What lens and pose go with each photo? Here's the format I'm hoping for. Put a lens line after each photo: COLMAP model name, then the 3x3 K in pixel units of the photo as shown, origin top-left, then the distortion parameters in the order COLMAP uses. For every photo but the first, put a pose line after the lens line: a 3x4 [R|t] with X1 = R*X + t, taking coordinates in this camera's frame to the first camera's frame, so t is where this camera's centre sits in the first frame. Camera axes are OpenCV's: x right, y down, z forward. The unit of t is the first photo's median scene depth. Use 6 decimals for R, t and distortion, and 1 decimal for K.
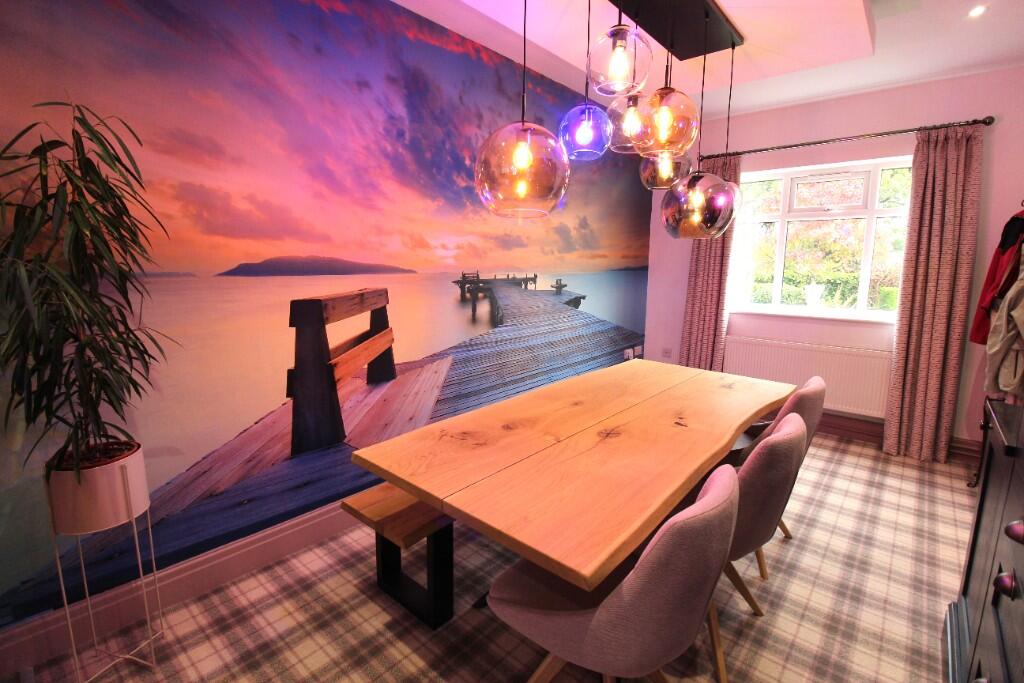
lens RADIAL K [[473.2, 0, 505.6], [0, 473.2, 335.8], [0, 0, 1]] dist [-0.021869, -0.001549]
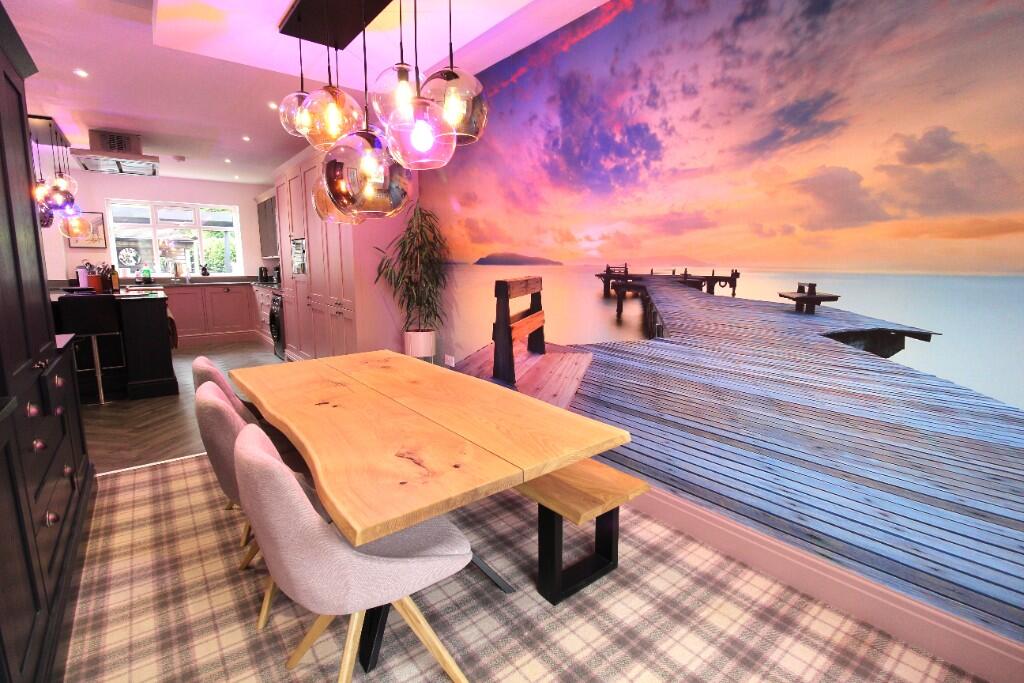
lens RADIAL K [[473.2, 0, 505.6], [0, 473.2, 344.2], [0, 0, 1]] dist [-0.021869, -0.001549]
pose [[-0.200363, 0.154489, -0.967465, 0.876868], [-0.155272, 0.970001, 0.187051, -0.132559], [0.967339, 0.187698, -0.170365, 1.040418]]
